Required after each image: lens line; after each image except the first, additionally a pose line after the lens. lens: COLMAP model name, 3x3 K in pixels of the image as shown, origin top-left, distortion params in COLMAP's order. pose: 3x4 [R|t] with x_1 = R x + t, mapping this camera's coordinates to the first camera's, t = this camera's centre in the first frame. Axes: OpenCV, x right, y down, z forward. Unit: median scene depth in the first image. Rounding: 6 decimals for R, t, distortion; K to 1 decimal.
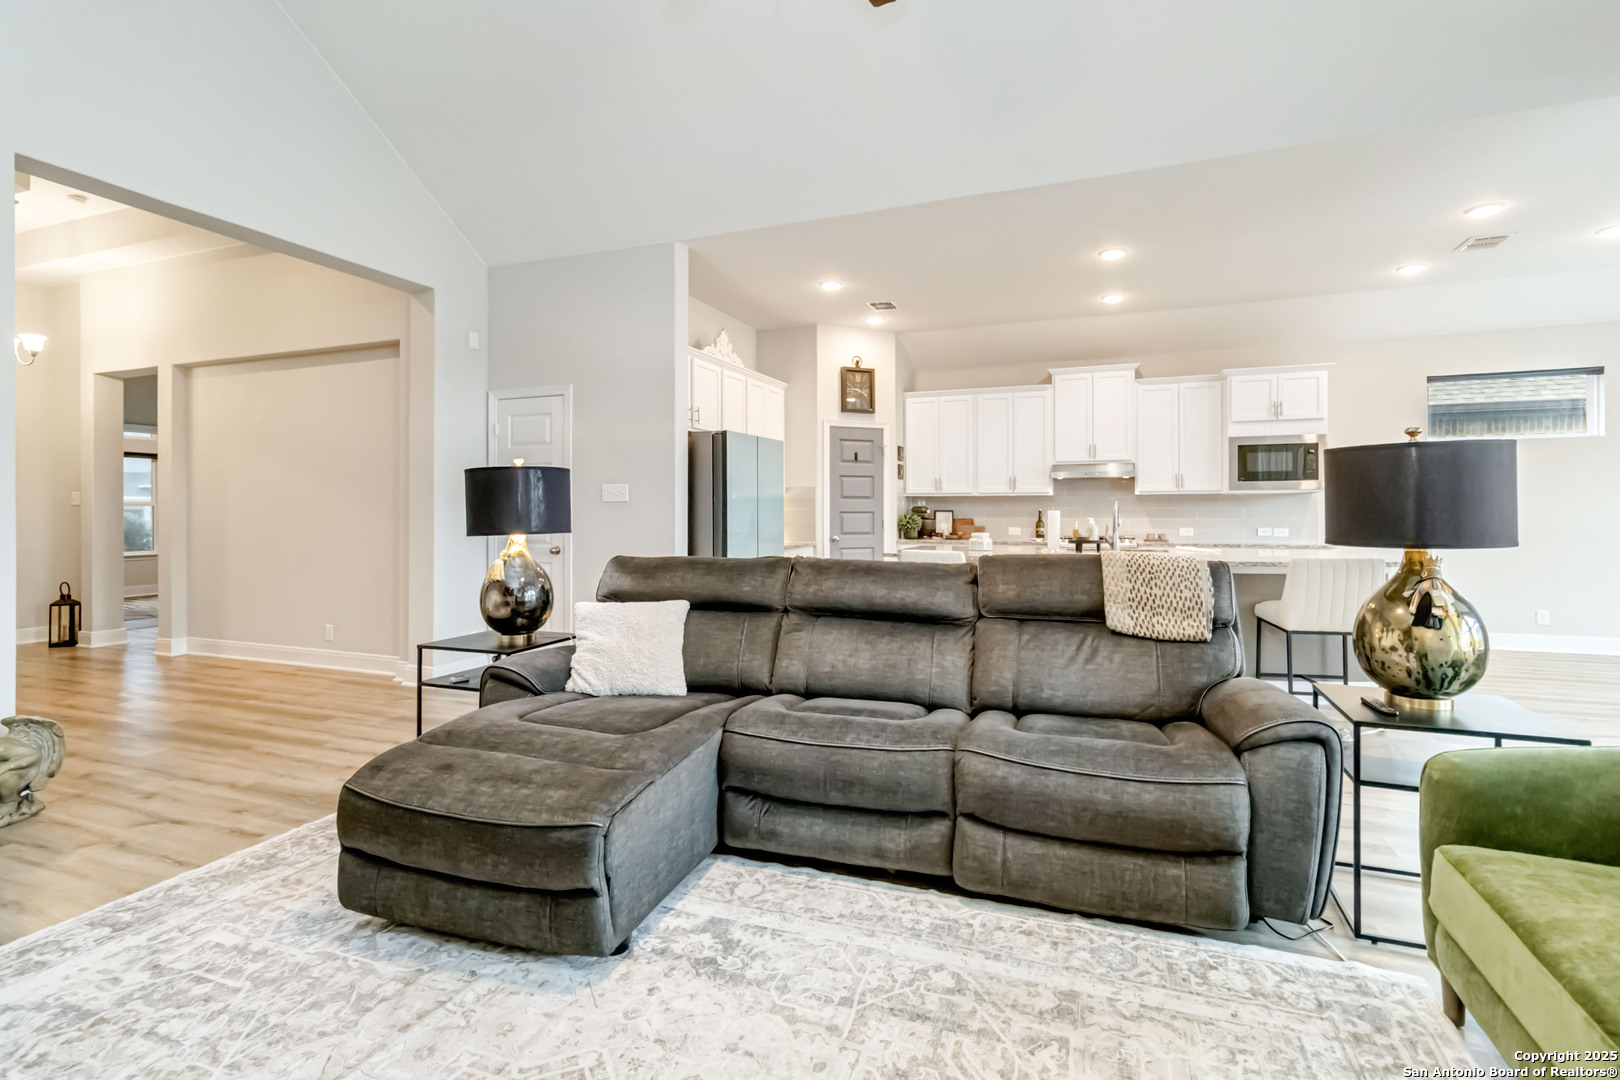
lens RADIAL K [[755.1, 0, 812.8], [0, 755.1, 520.0], [0, 0, 1]] dist [0.002682, 0.000369]
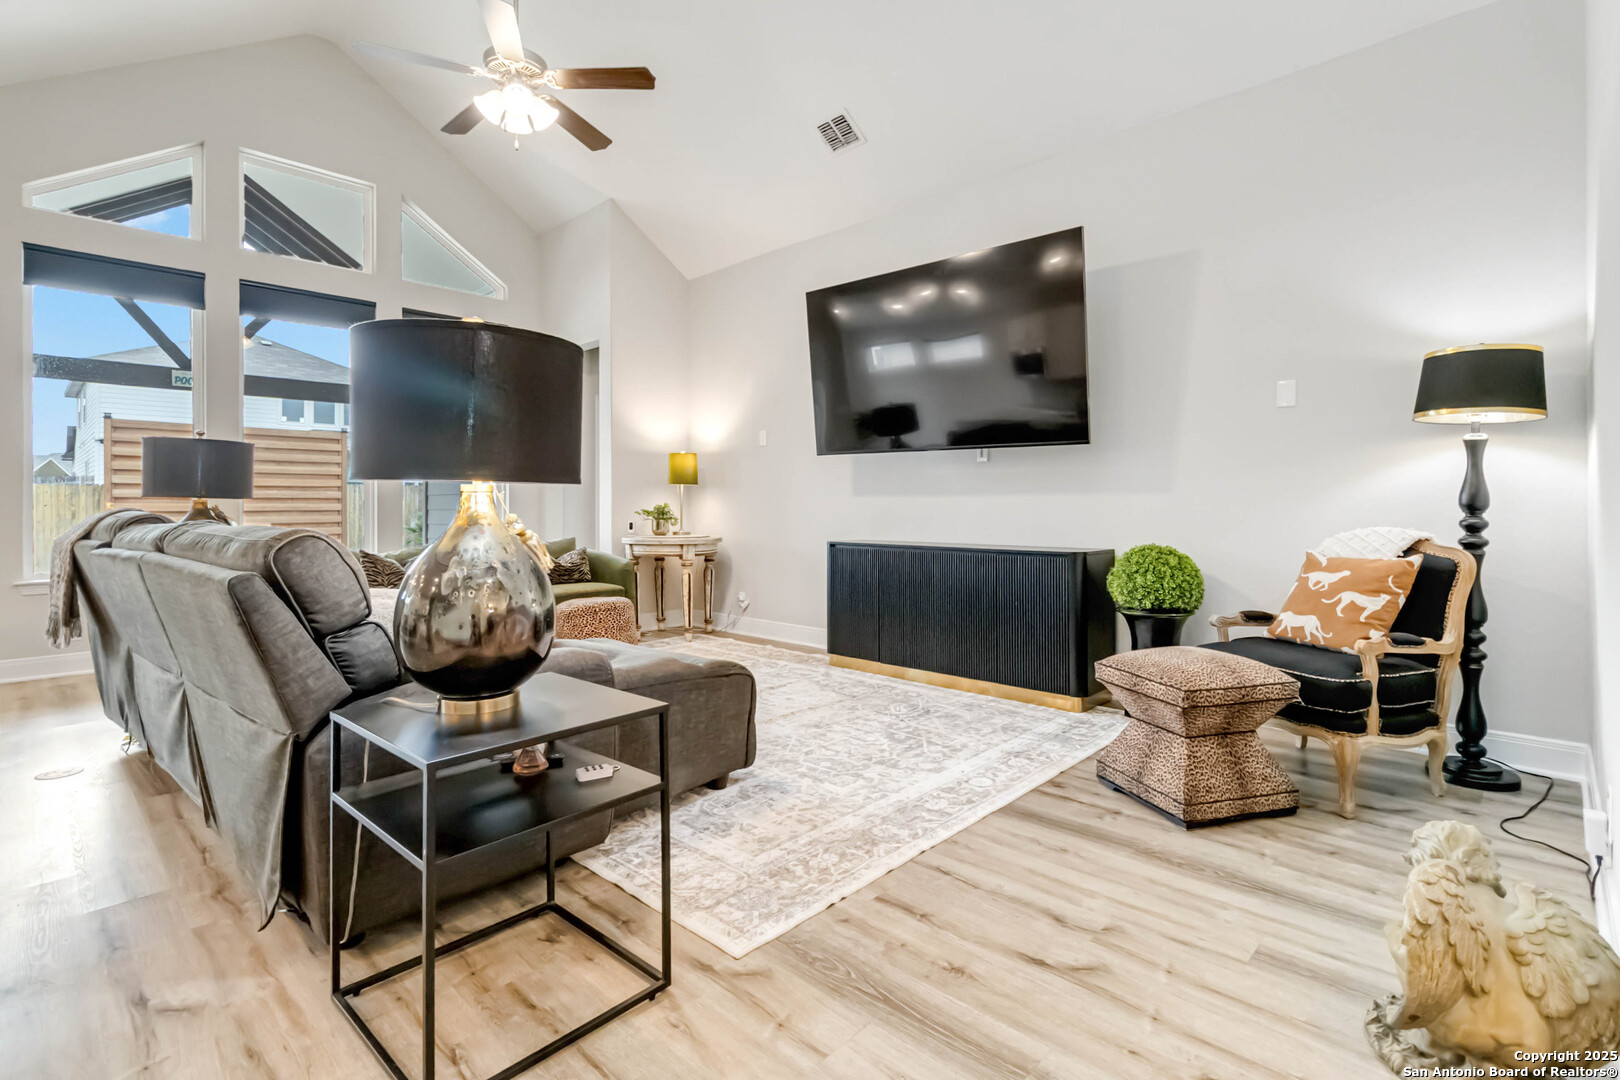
lens RADIAL K [[755.1, 0, 800.8], [0, 755.1, 519.8], [0, 0, 1]] dist [0.002682, 0.000369]
pose [[-0.916270, -0.000400, 0.400562, -0.387220], [0.011304, 0.999575, 0.026856, 0.016509], [-0.400402, 0.029135, -0.915876, 0.683696]]
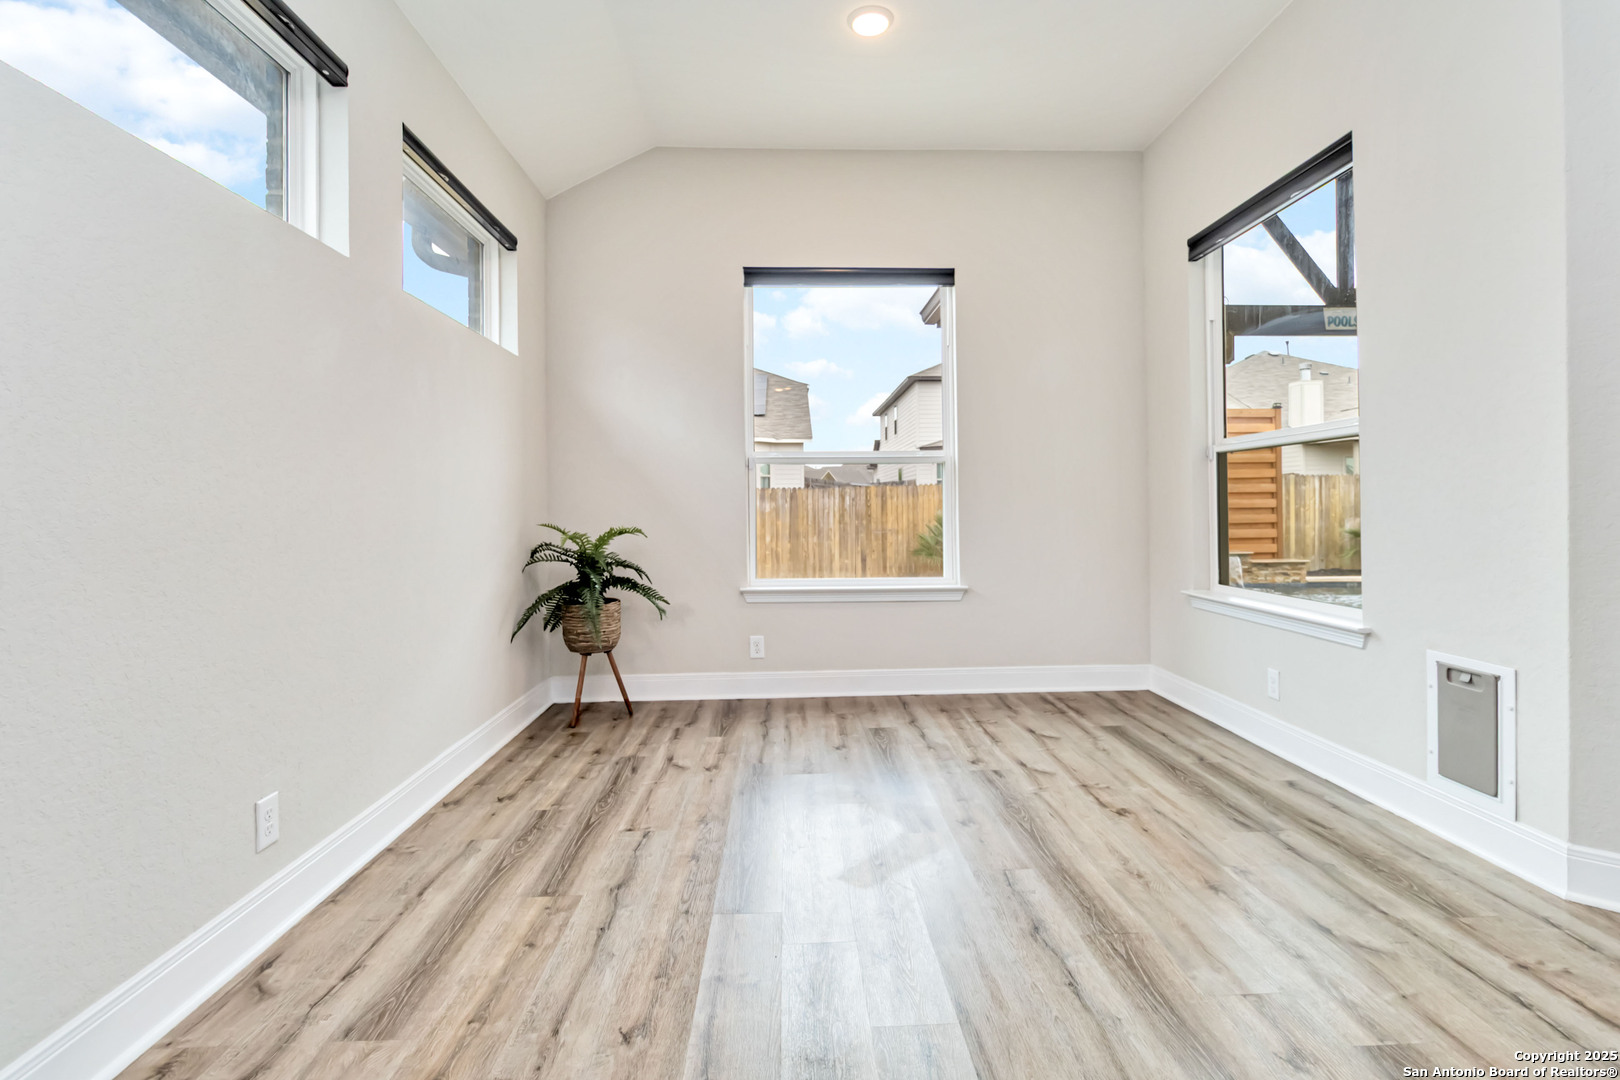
lens RADIAL K [[799.8, 0, 808.1], [0, 799.8, 506.5], [0, 0, 1]] dist [-0.035454, -0.001022]
pose [[-0.380197, 0.011619, 0.924832, 0.570309], [0.020941, 0.999773, -0.003951, 0.011842], [-0.924668, 0.017865, -0.380354, 0.879153]]
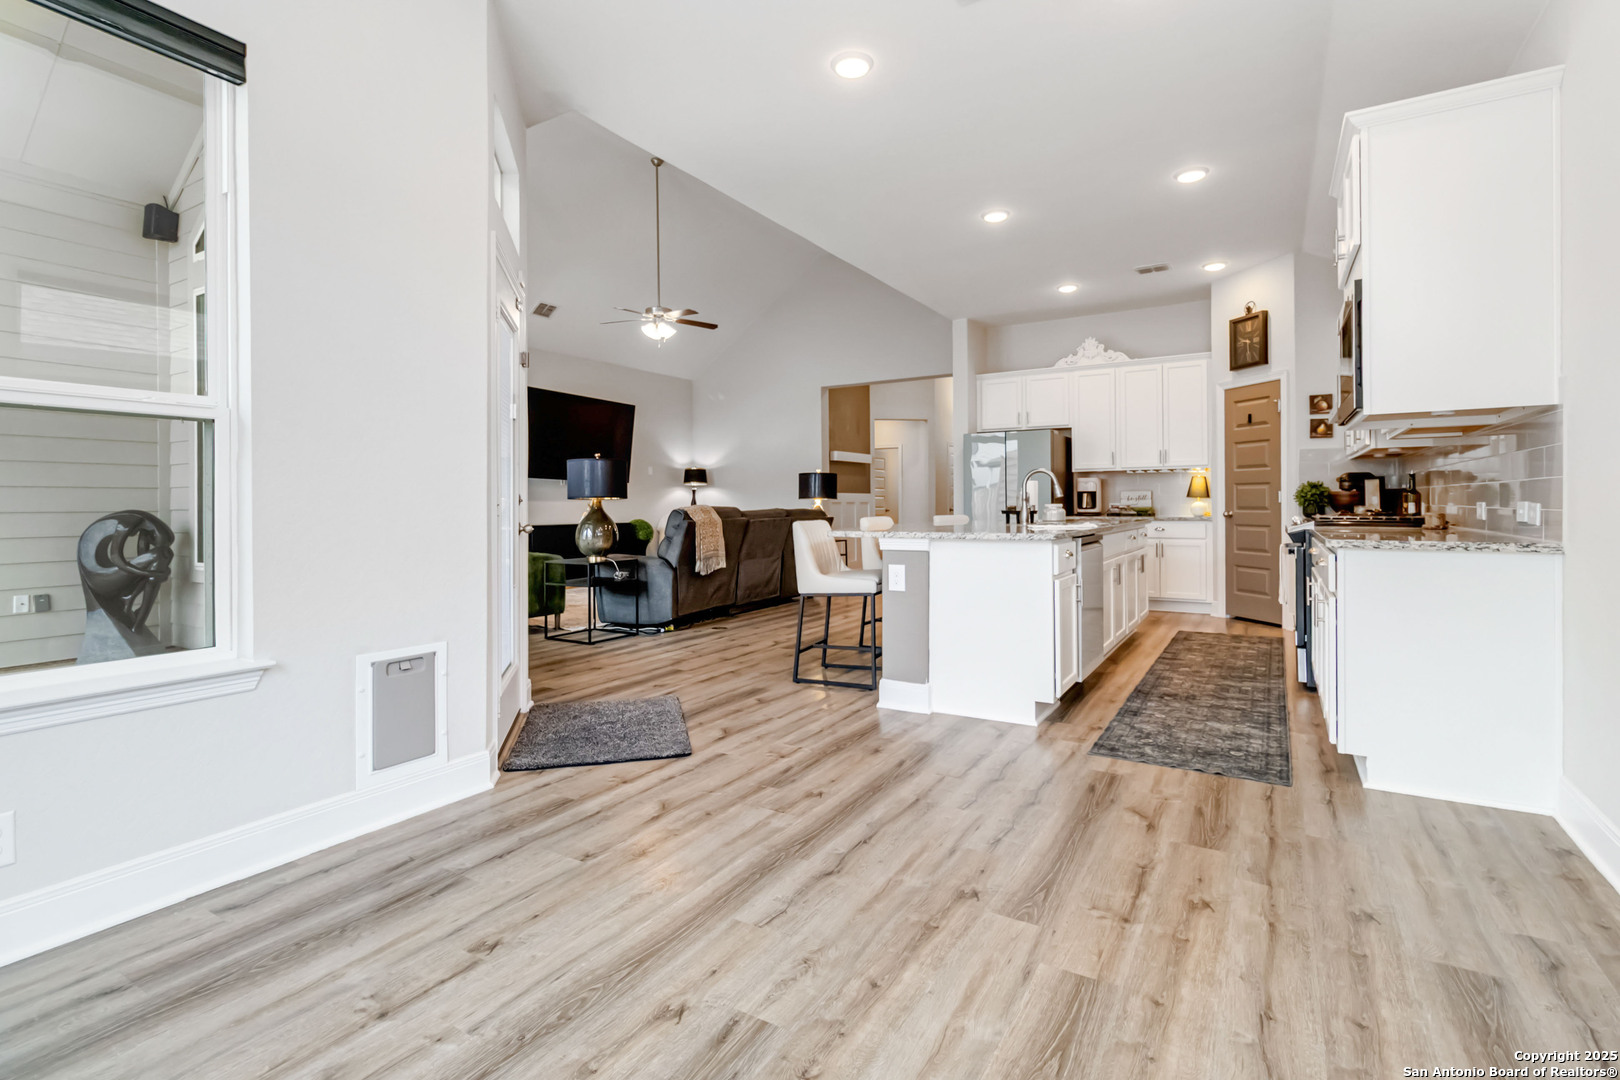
lens RADIAL K [[755.1, 0, 823.9], [0, 755.1, 499.7], [0, 0, 1]] dist [0.002682, 0.000369]
pose [[-0.173781, 0.000715, -0.984784, 1.103461], [-0.002364, 0.999997, 0.001144, 0.009236], [0.984782, 0.002527, -0.173778, 0.752176]]
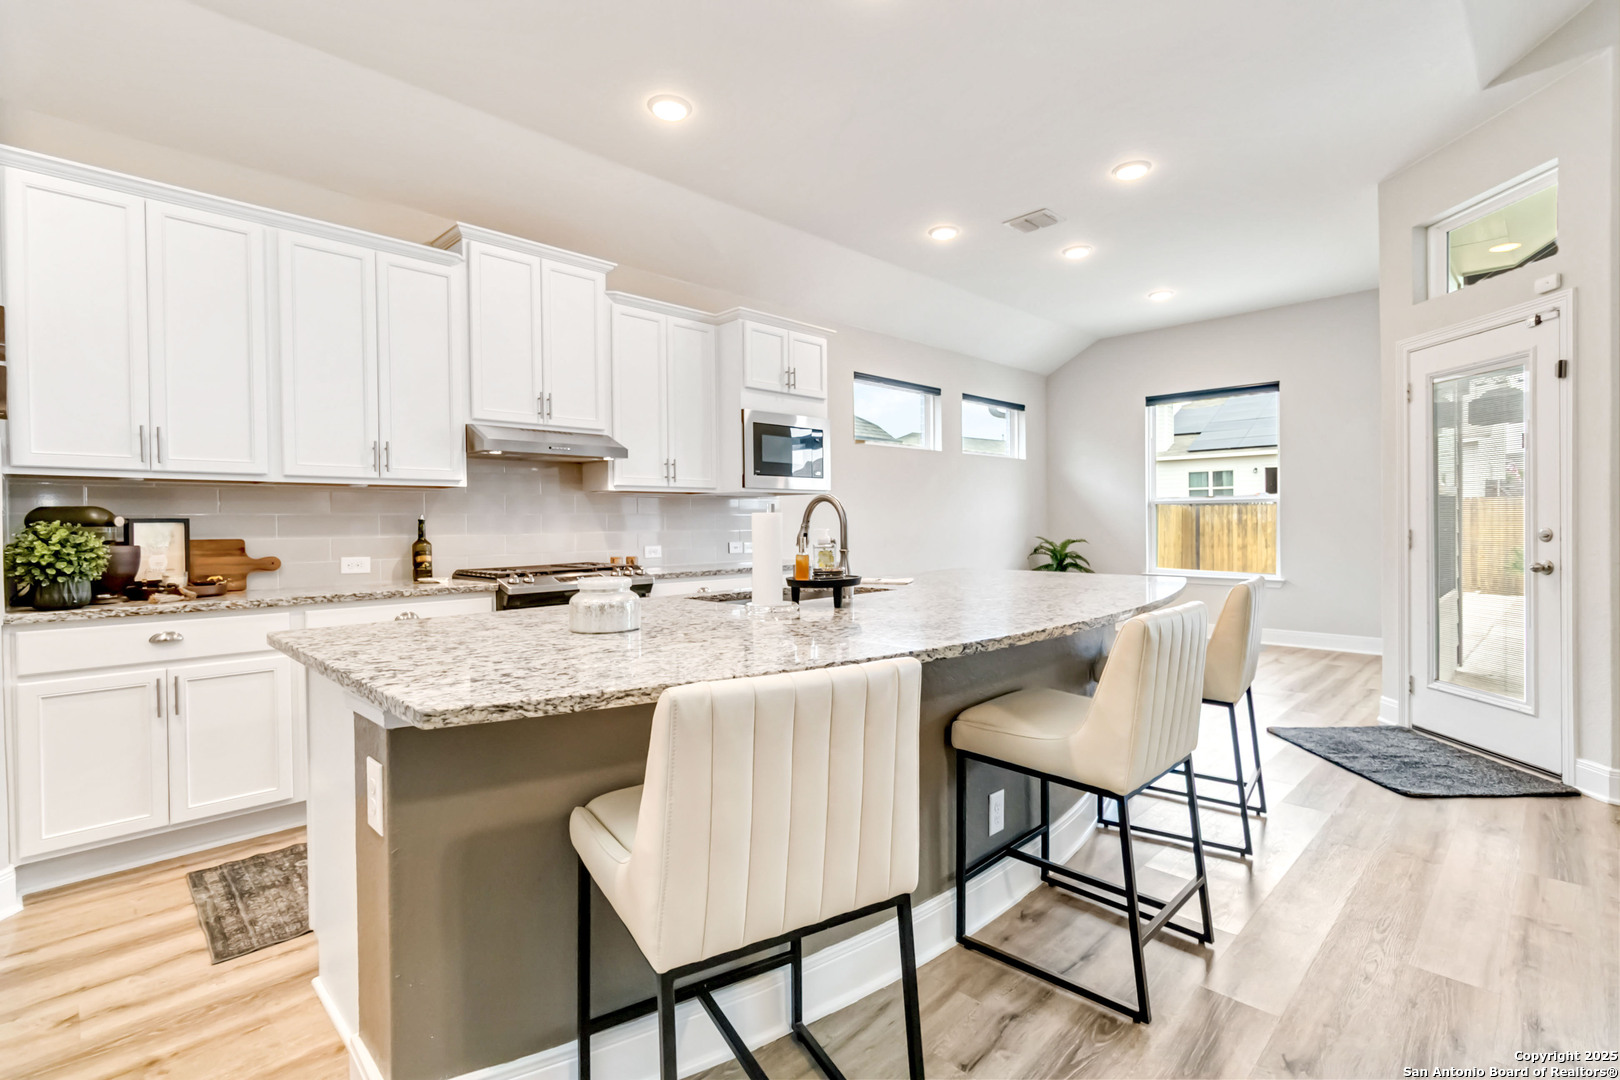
lens RADIAL K [[755.1, 0, 822.7], [0, 755.1, 535.9], [0, 0, 1]] dist [0.002682, 0.000369]
pose [[0.403796, -0.018372, 0.914664, -0.037269], [0.019467, 0.999745, 0.011487, -0.002927], [-0.914642, 0.013167, 0.404051, 0.665800]]
